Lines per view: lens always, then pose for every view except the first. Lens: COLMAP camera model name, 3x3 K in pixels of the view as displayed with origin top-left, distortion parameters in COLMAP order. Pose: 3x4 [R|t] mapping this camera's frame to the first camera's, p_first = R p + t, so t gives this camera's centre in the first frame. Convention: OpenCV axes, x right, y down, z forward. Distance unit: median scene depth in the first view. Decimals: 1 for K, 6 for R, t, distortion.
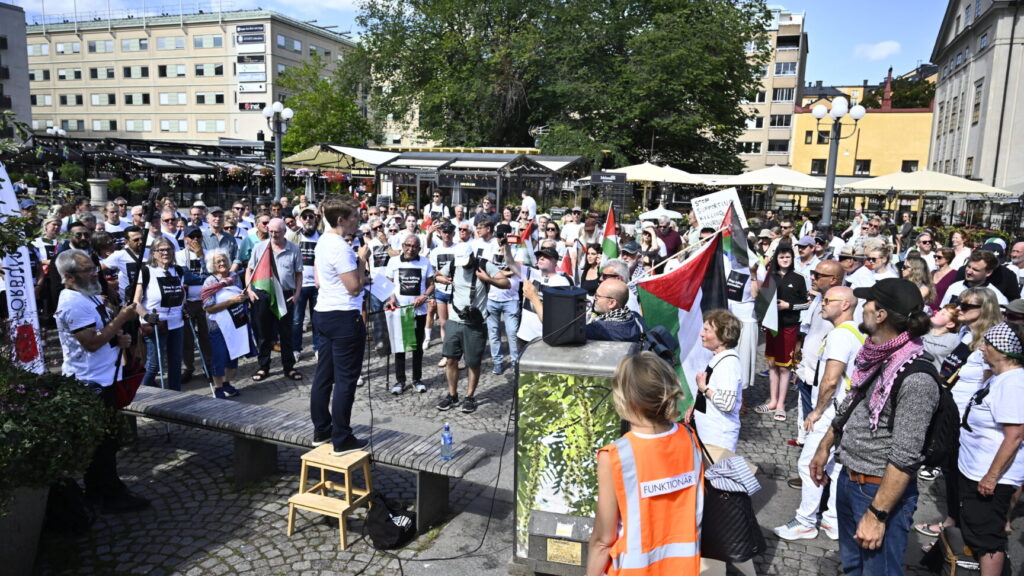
lens RADIAL K [[710.2, 0, 515.2], [0, 710.2, 294.2], [0, 0, 1]] dist [-0.003846, 0.000016]
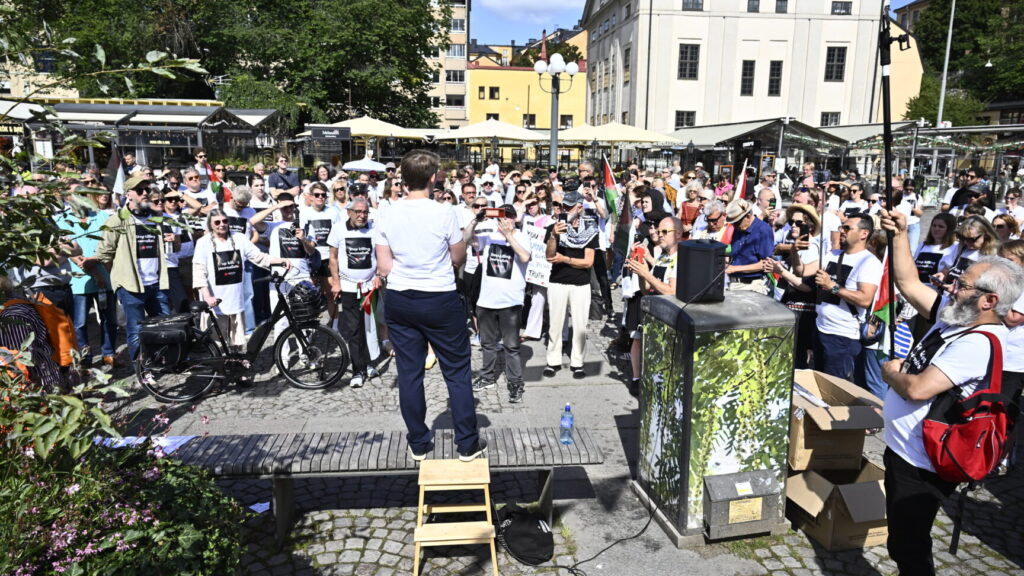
lens RADIAL K [[710.2, 0, 515.2], [0, 710.2, 294.2], [0, 0, 1]] dist [-0.003846, 0.000016]
pose [[0.882633, -0.114214, 0.455975, -0.372257], [0.086907, 0.992959, 0.080494, -0.022088], [-0.461958, -0.031419, 0.886345, 0.176679]]
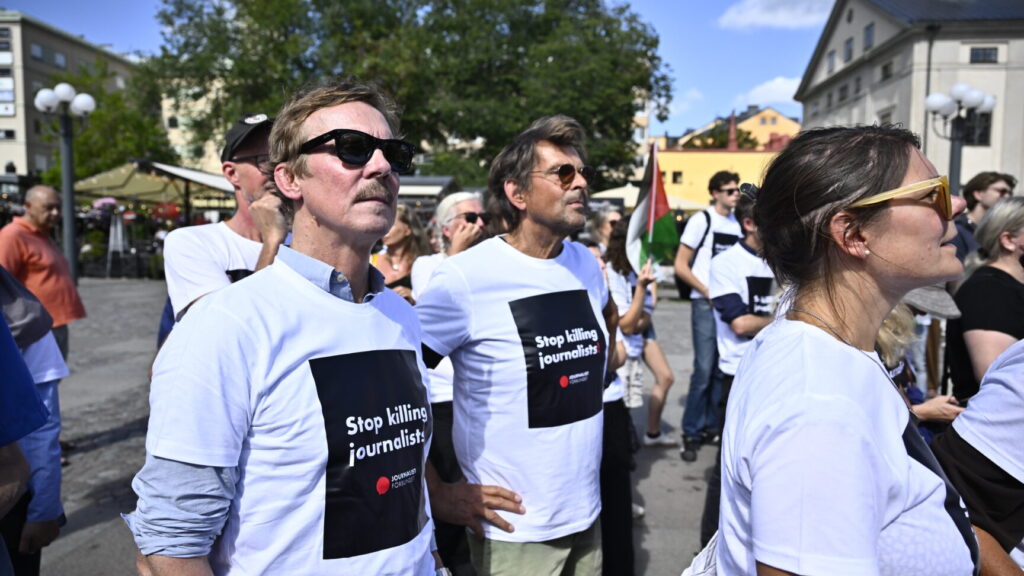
lens RADIAL K [[664.2, 0, 500.5], [0, 664.2, 289.3], [0, 0, 1]] dist [-0.002298, -0.001069]
pose [[0.951513, -0.046032, 0.304144, -0.606499], [0.069004, 0.995482, -0.065216, -0.144842], [-0.299768, 0.083041, 0.950391, 1.397293]]
